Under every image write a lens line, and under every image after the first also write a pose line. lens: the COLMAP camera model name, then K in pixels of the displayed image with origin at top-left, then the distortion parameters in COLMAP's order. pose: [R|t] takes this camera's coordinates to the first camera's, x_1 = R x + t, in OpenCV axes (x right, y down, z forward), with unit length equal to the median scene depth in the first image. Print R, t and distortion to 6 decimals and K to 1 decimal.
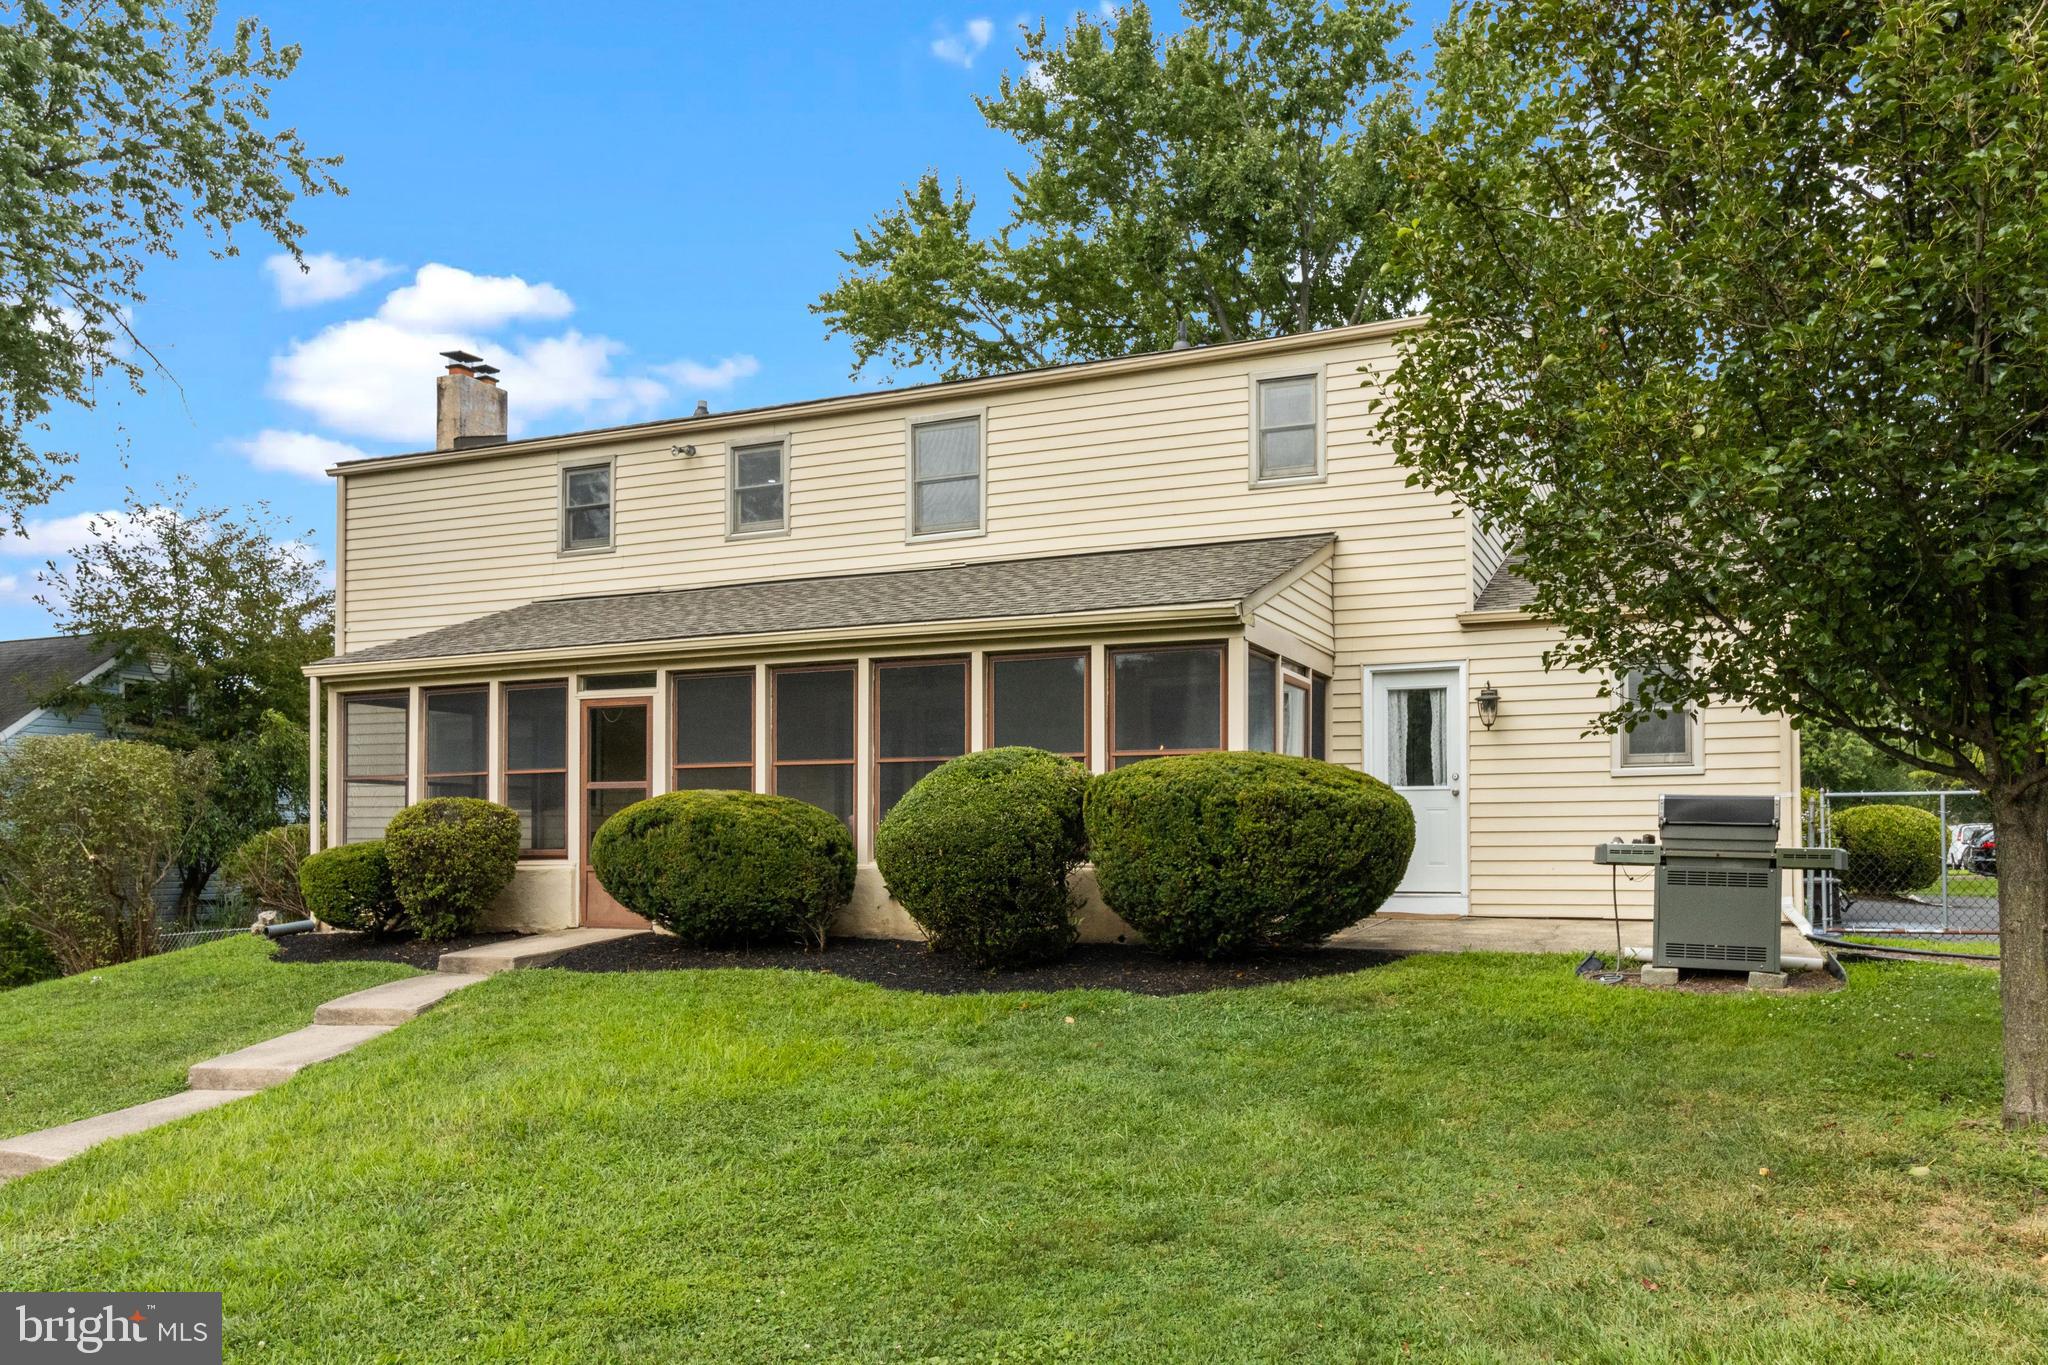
lens RADIAL K [[1588.8, 0, 1024.0], [0, 1588.8, 682.5], [0, 0, 1]] dist [-0.005524, -0.002451]
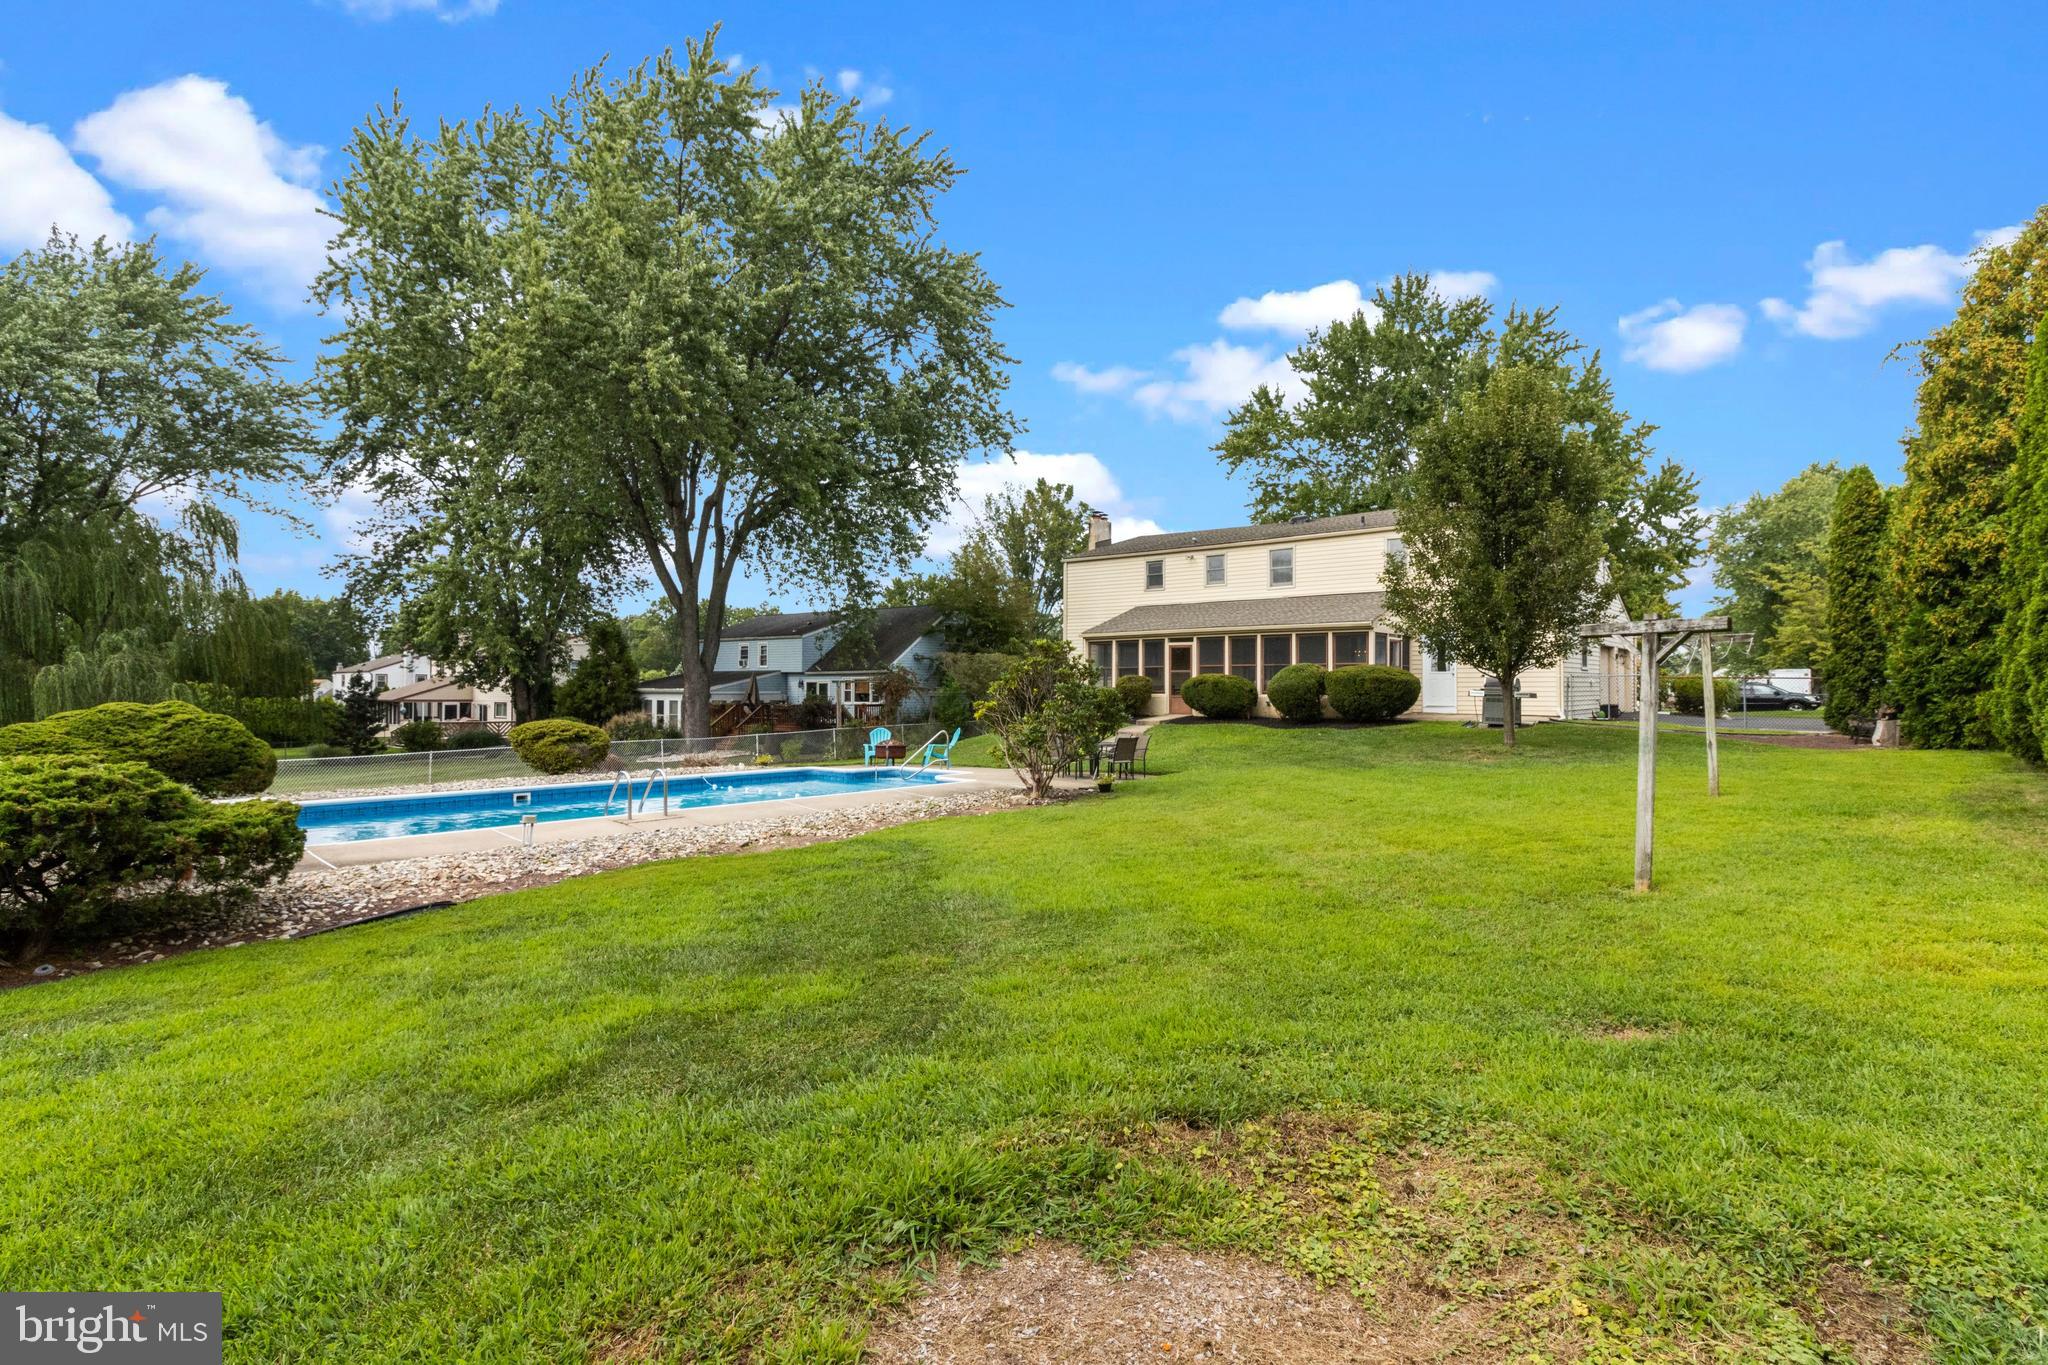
lens RADIAL K [[1025.0, 0, 1016.4], [0, 1025.0, 663.3], [0, 0, 1]] dist [-0.001632, -0.000166]
pose [[0.961648, 0.000150, -0.274287, 0.001521], [0.021623, 0.996846, 0.076355, -0.124410], [0.273434, -0.079358, 0.958612, -1.161326]]
